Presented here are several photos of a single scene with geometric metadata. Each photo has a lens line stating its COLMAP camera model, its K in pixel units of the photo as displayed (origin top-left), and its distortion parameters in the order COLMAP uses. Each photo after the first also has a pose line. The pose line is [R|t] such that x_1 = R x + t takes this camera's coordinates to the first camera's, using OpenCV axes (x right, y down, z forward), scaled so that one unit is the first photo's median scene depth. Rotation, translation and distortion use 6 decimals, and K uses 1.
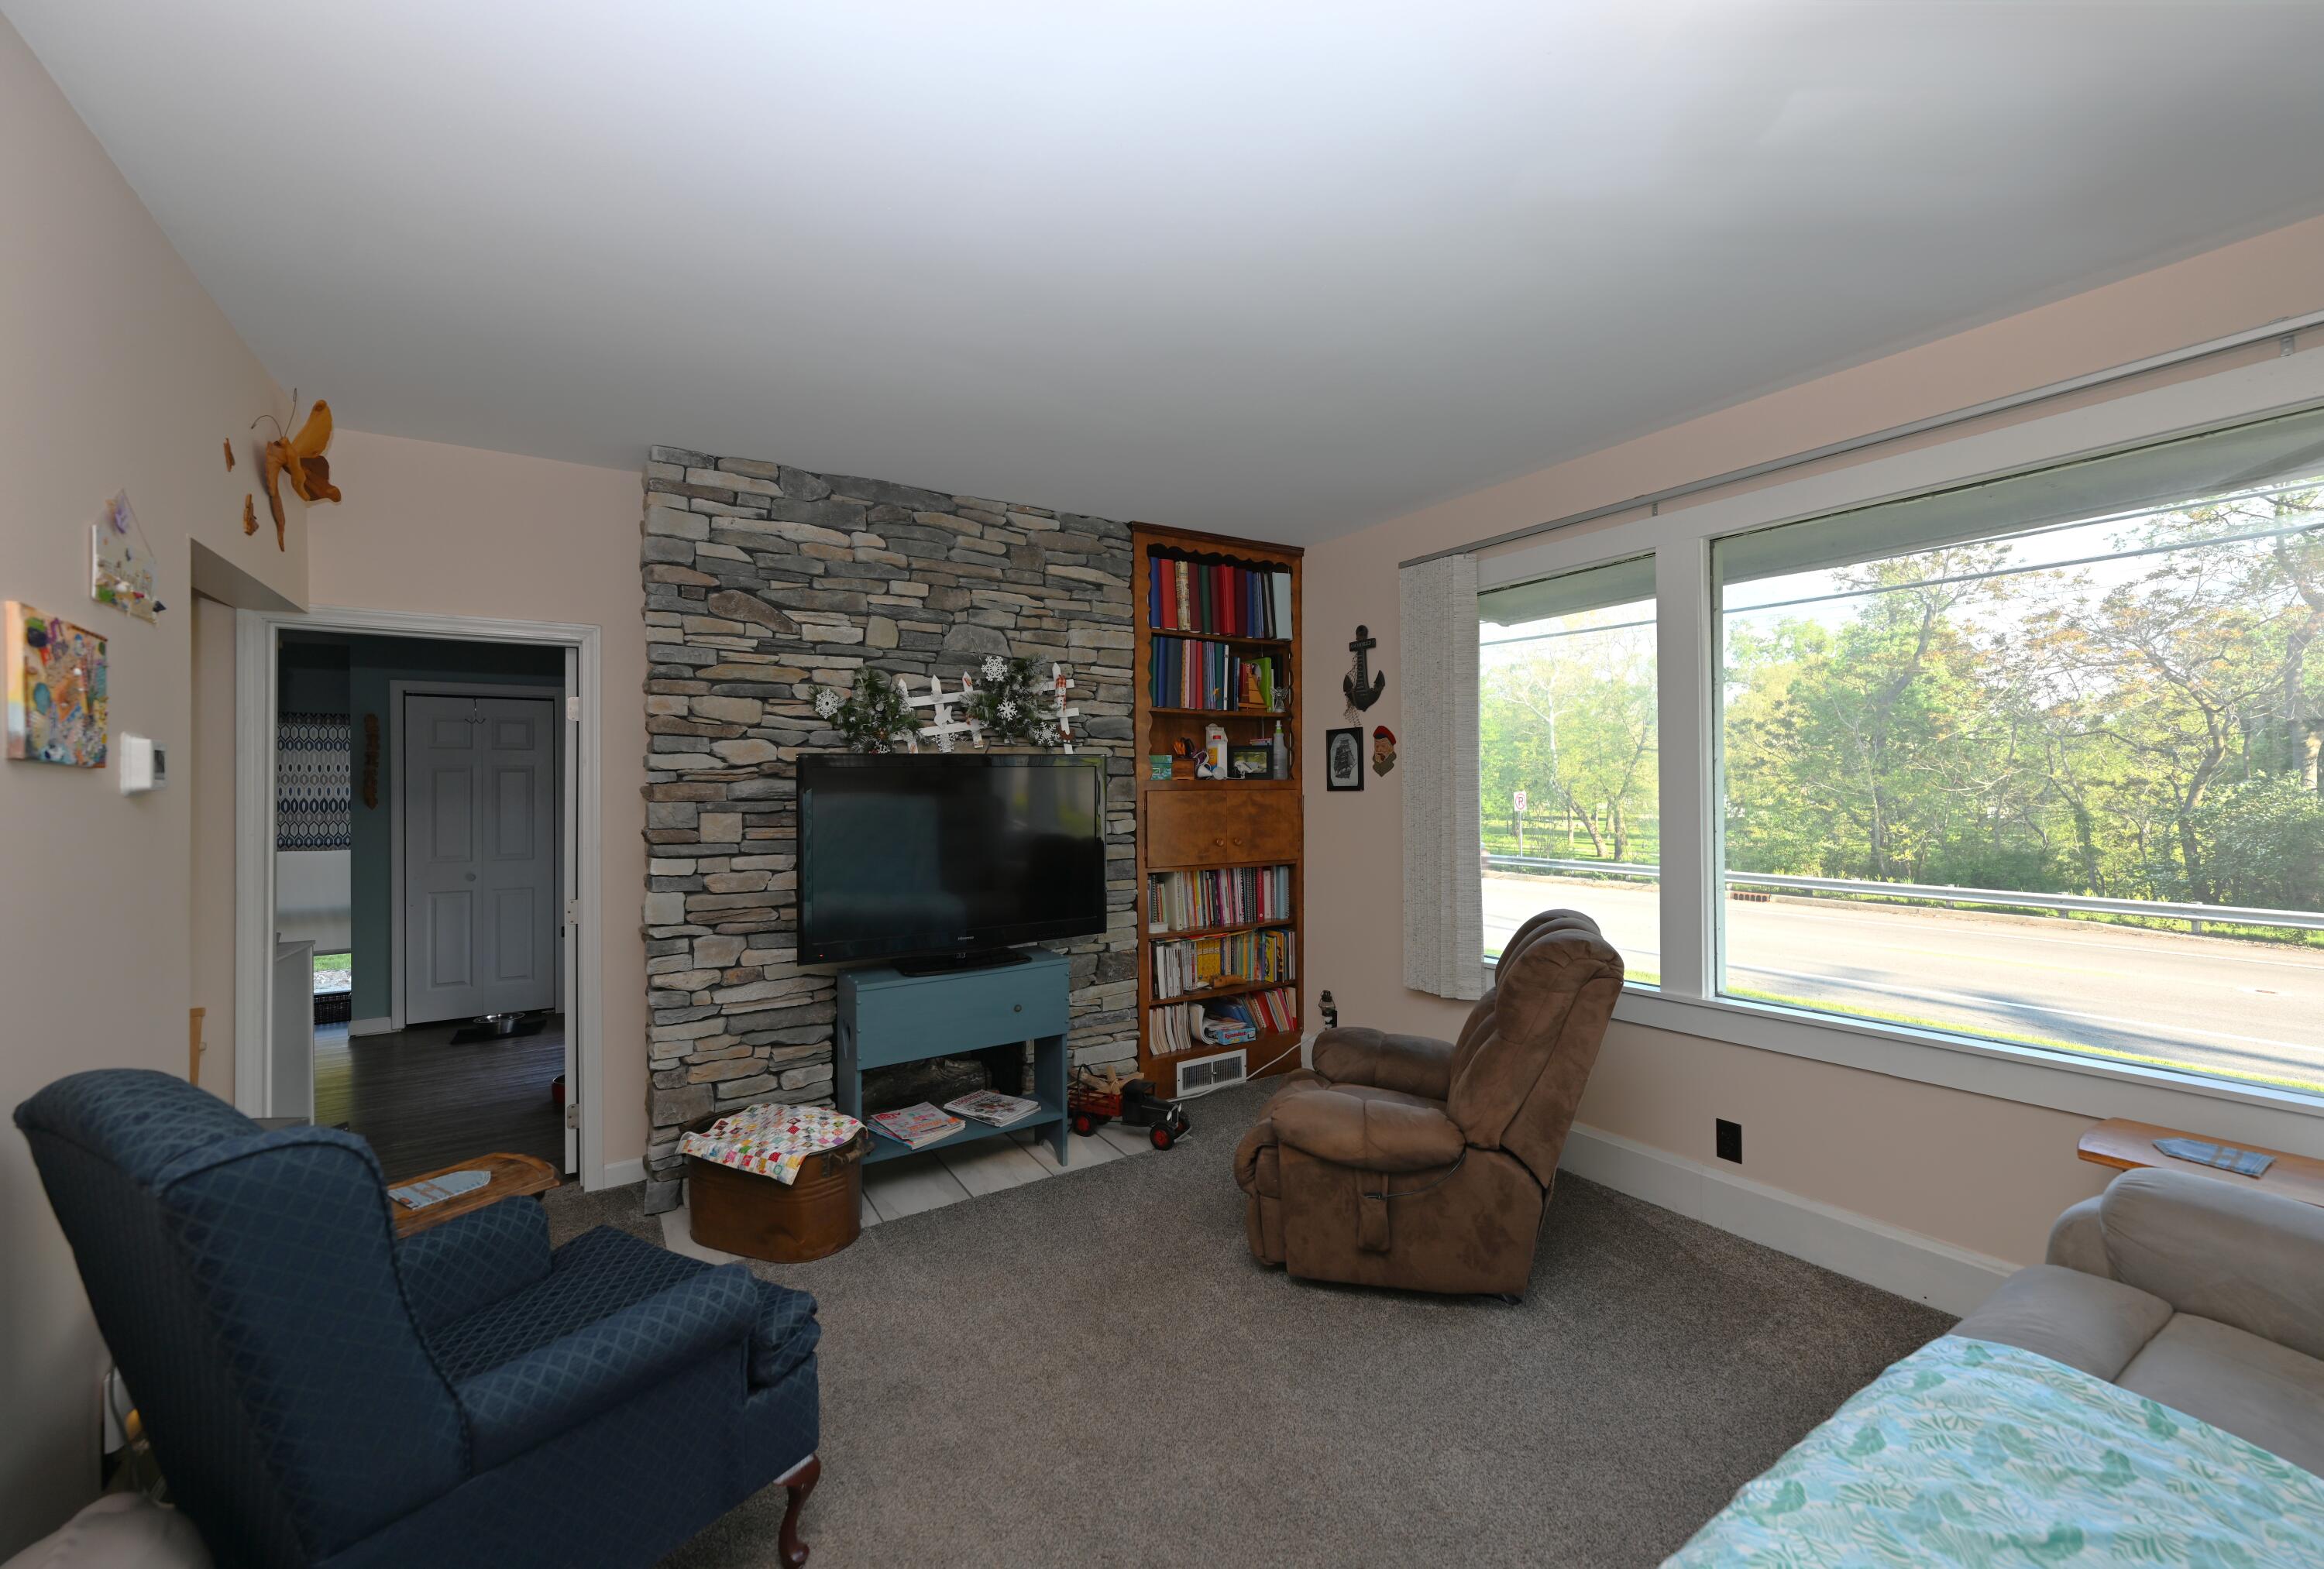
lens RADIAL K [[918.7, 0, 1170.3], [0, 918.7, 779.6], [0, 0, 1]] dist [-0.003370, -0.000234]
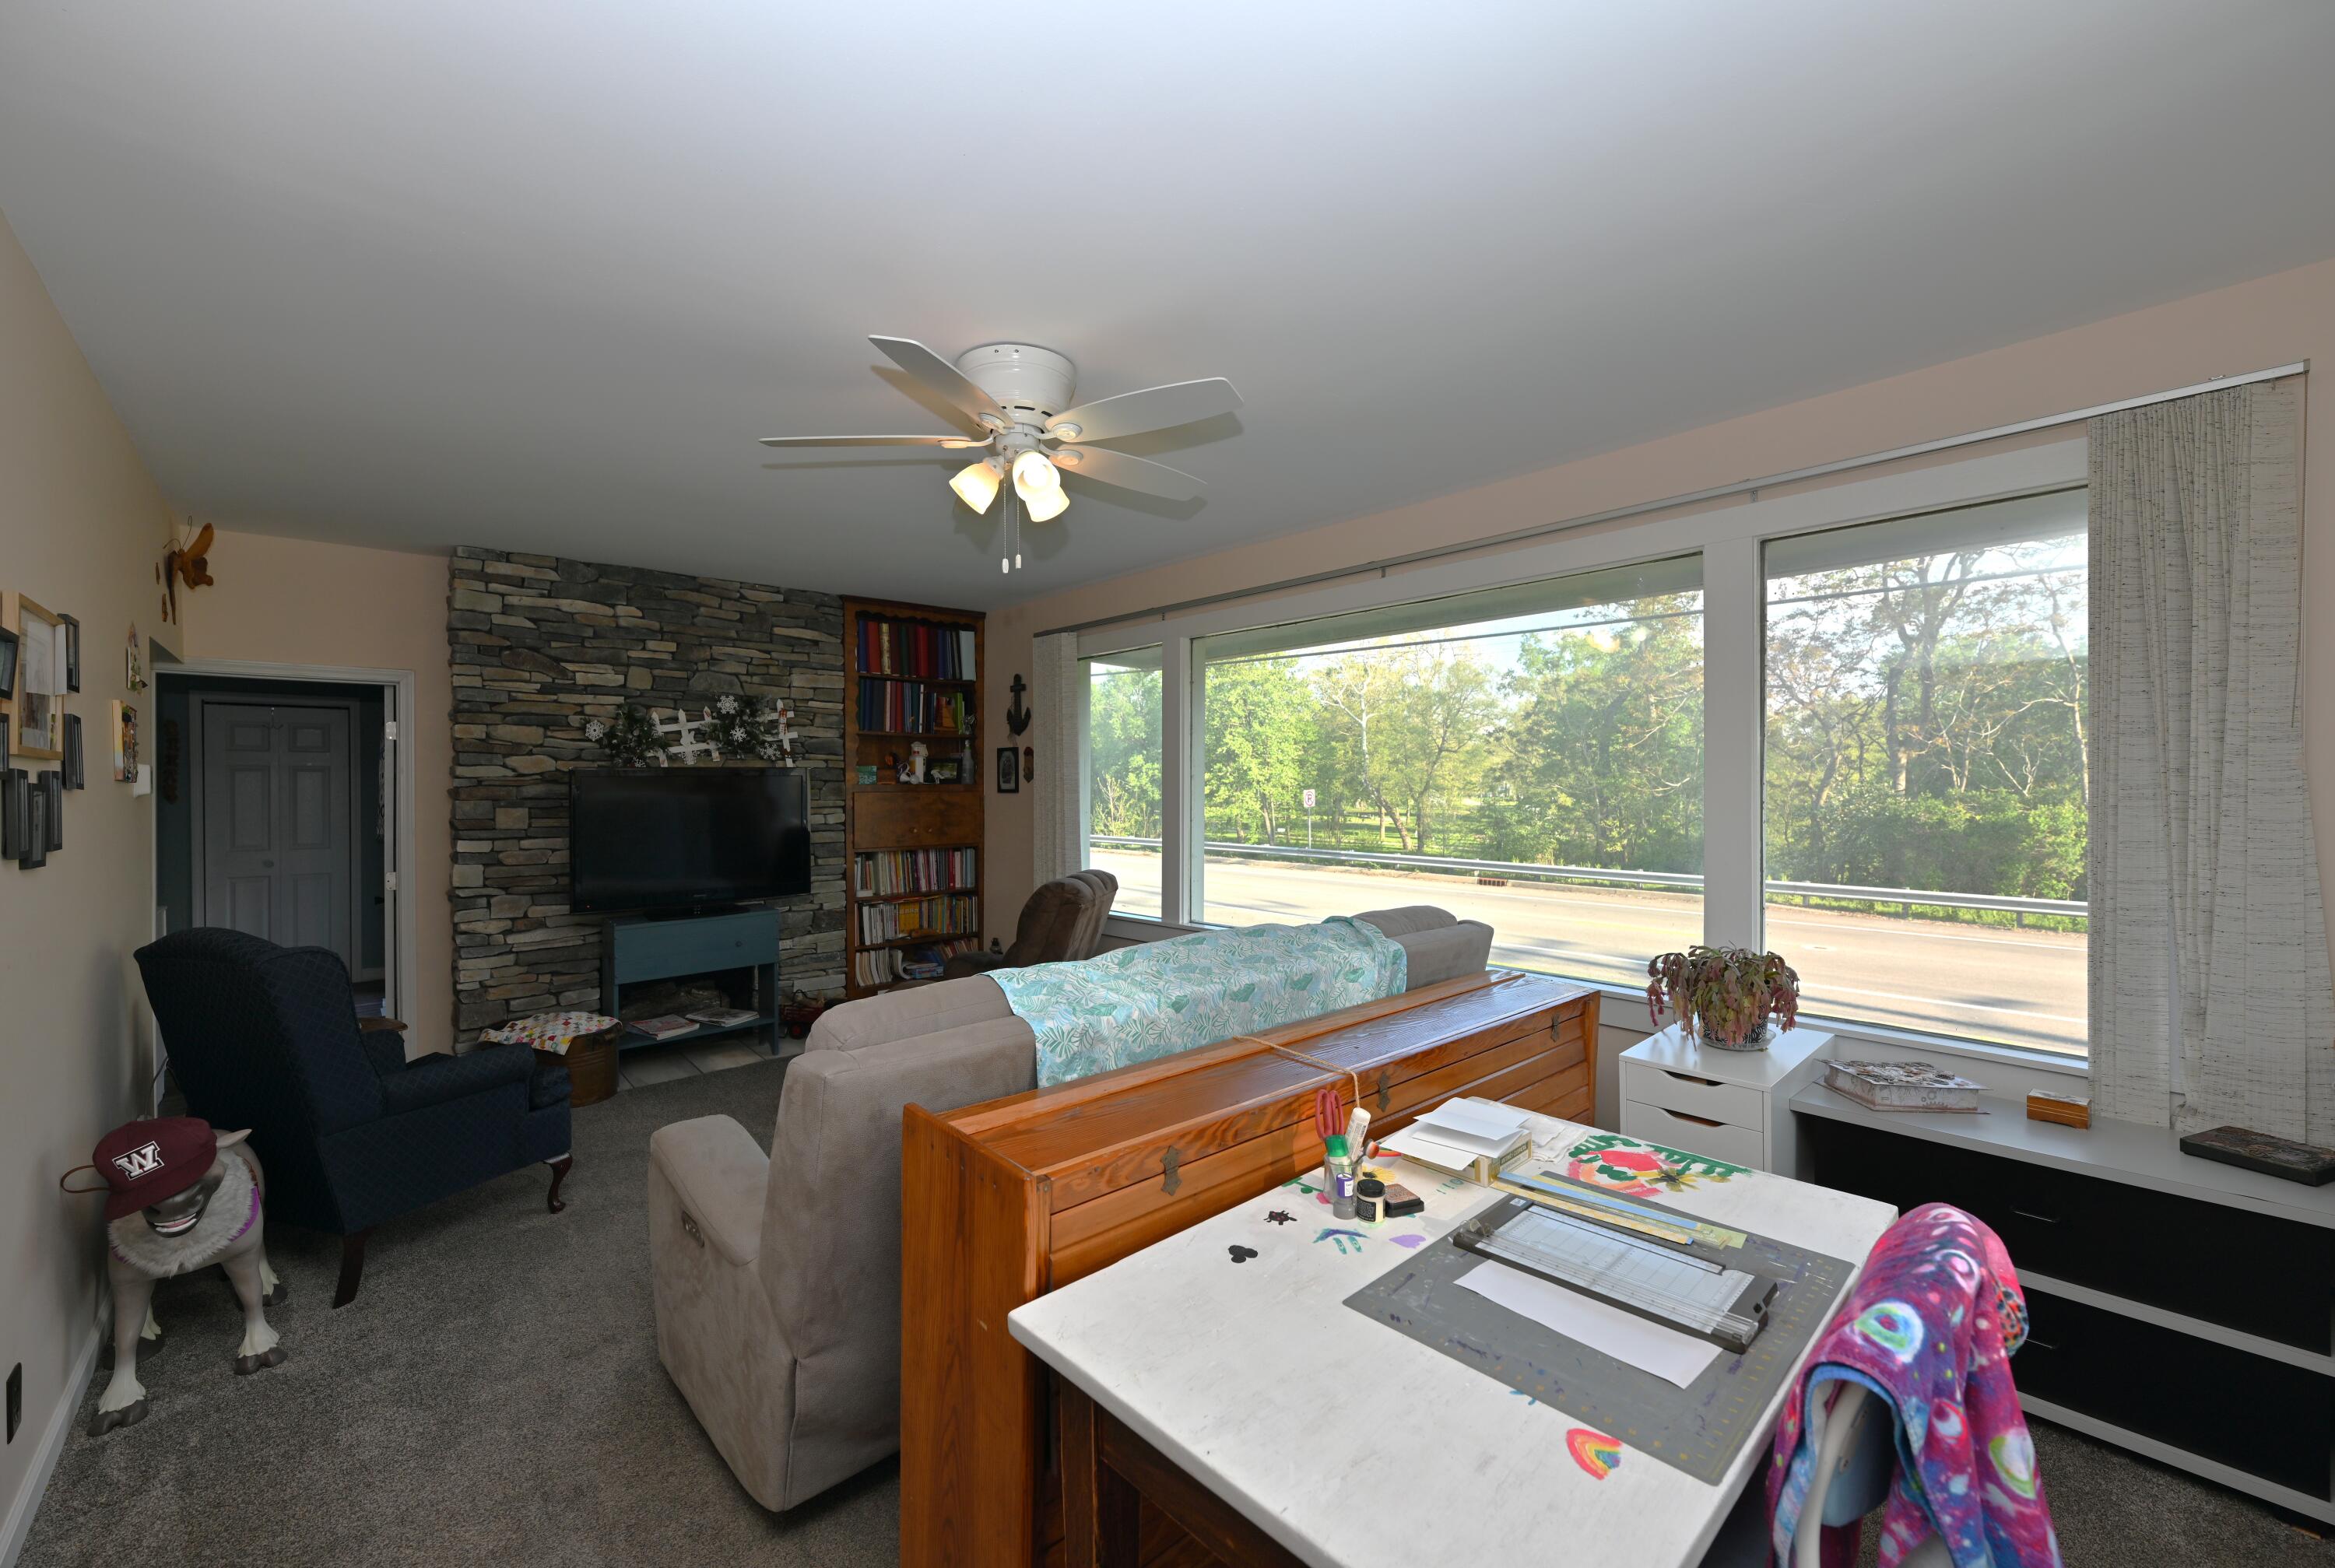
lens RADIAL K [[923.1, 0, 1165.0], [0, 923.1, 787.2], [0, 0, 1]] dist [-0.003370, -0.000234]
pose [[0.986441, 0.005459, 0.164023, 0.212909], [-0.007600, 0.999894, 0.012427, -0.016766], [-0.163938, -0.013506, 0.986378, -0.445482]]
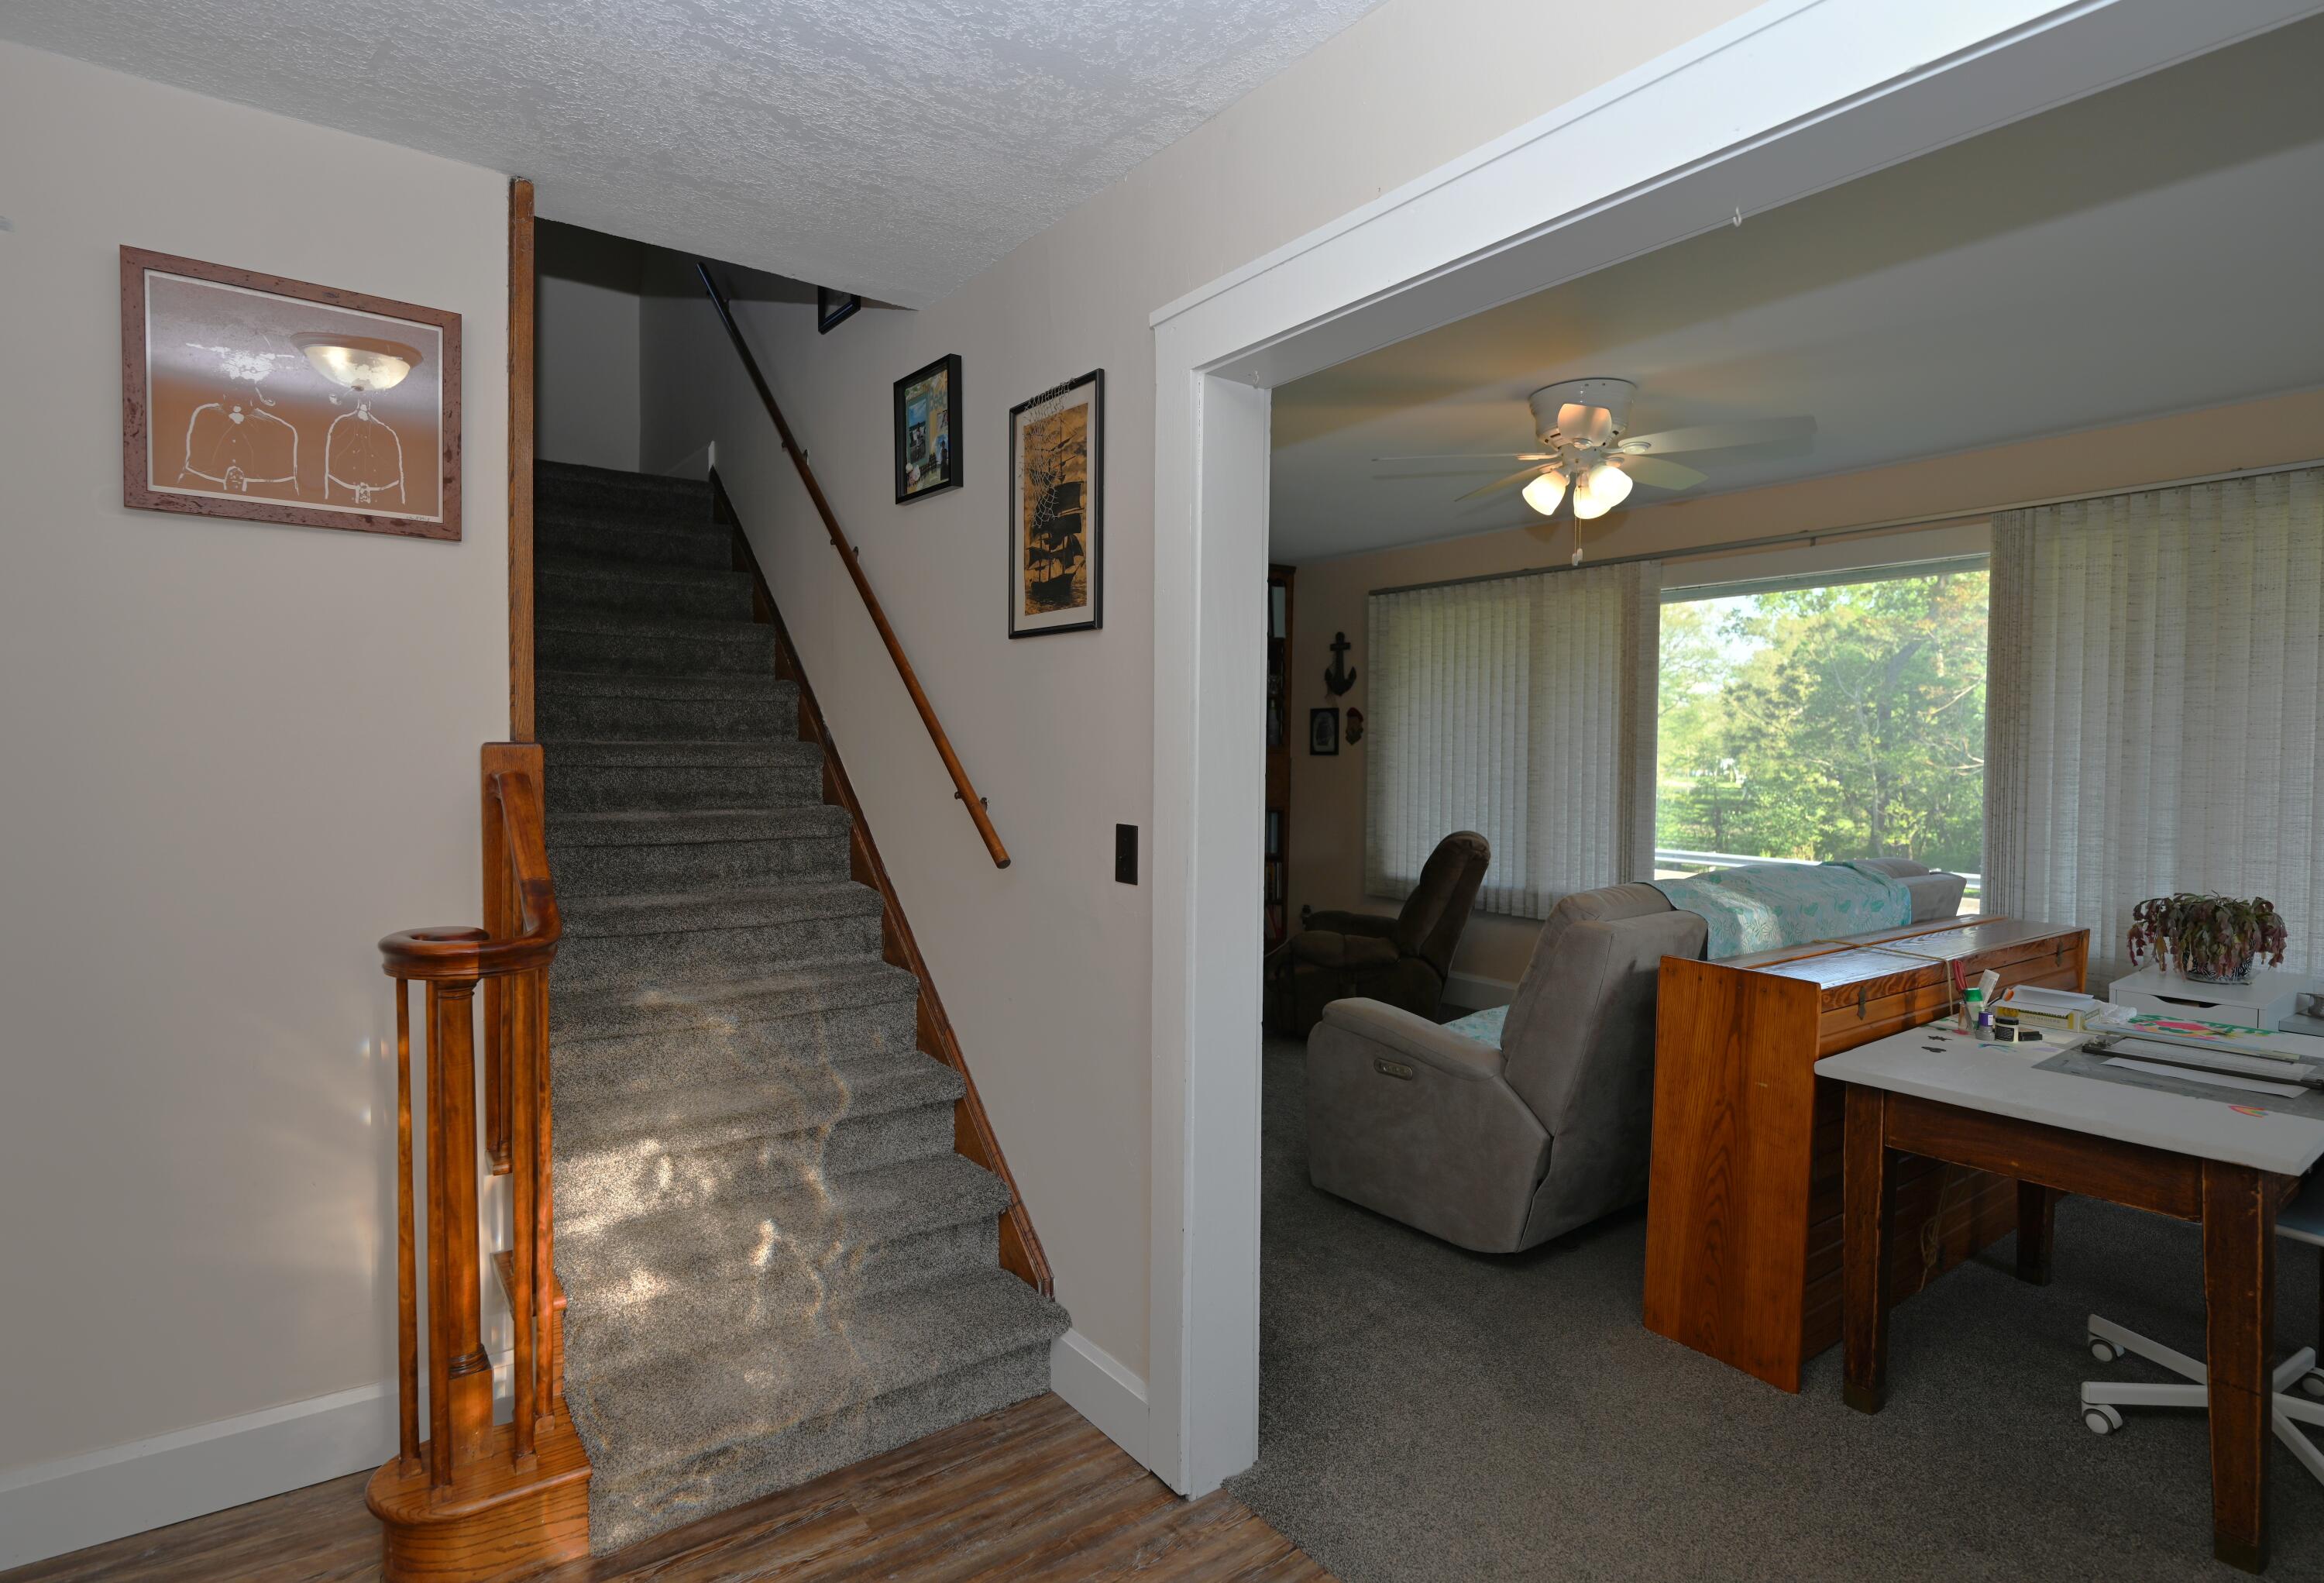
lens RADIAL K [[1170.3, 0, 1122.1], [0, 1170.3, 775.4], [0, 0, 1]] dist [-0.005036, -0.000824]
pose [[0.998604, 0.018661, 0.049420, -0.204206], [-0.020201, 0.999320, 0.030860, -0.004788], [-0.048811, -0.031815, 0.998301, -0.751347]]
